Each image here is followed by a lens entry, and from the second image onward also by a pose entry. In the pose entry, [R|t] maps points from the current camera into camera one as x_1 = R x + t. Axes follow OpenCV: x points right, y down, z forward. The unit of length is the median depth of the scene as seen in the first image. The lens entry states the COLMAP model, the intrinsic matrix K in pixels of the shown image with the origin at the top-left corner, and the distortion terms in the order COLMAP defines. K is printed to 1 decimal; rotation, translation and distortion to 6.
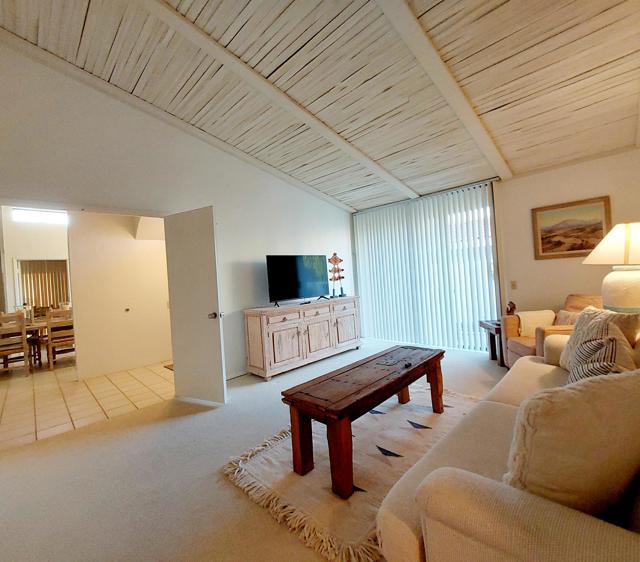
lens RADIAL K [[287.1, 0, 321.5], [0, 287.1, 277.8], [0, 0, 1]] dist [0.002696, -0.000188]
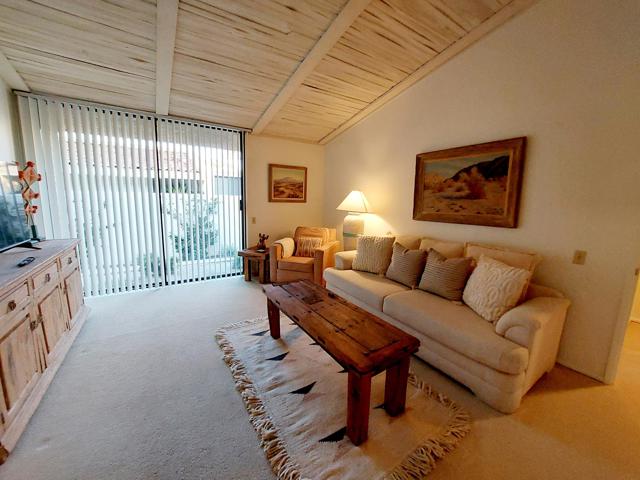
lens RADIAL K [[257.3, 0, 321.9], [0, 257.3, 238.2], [0, 0, 1]] dist [-0.002930, -0.000511]
pose [[0.223152, -0.078137, 0.971647, -0.415116], [-0.035371, 0.995477, 0.088177, -0.007933], [-0.974142, -0.054045, 0.219379, 0.488449]]
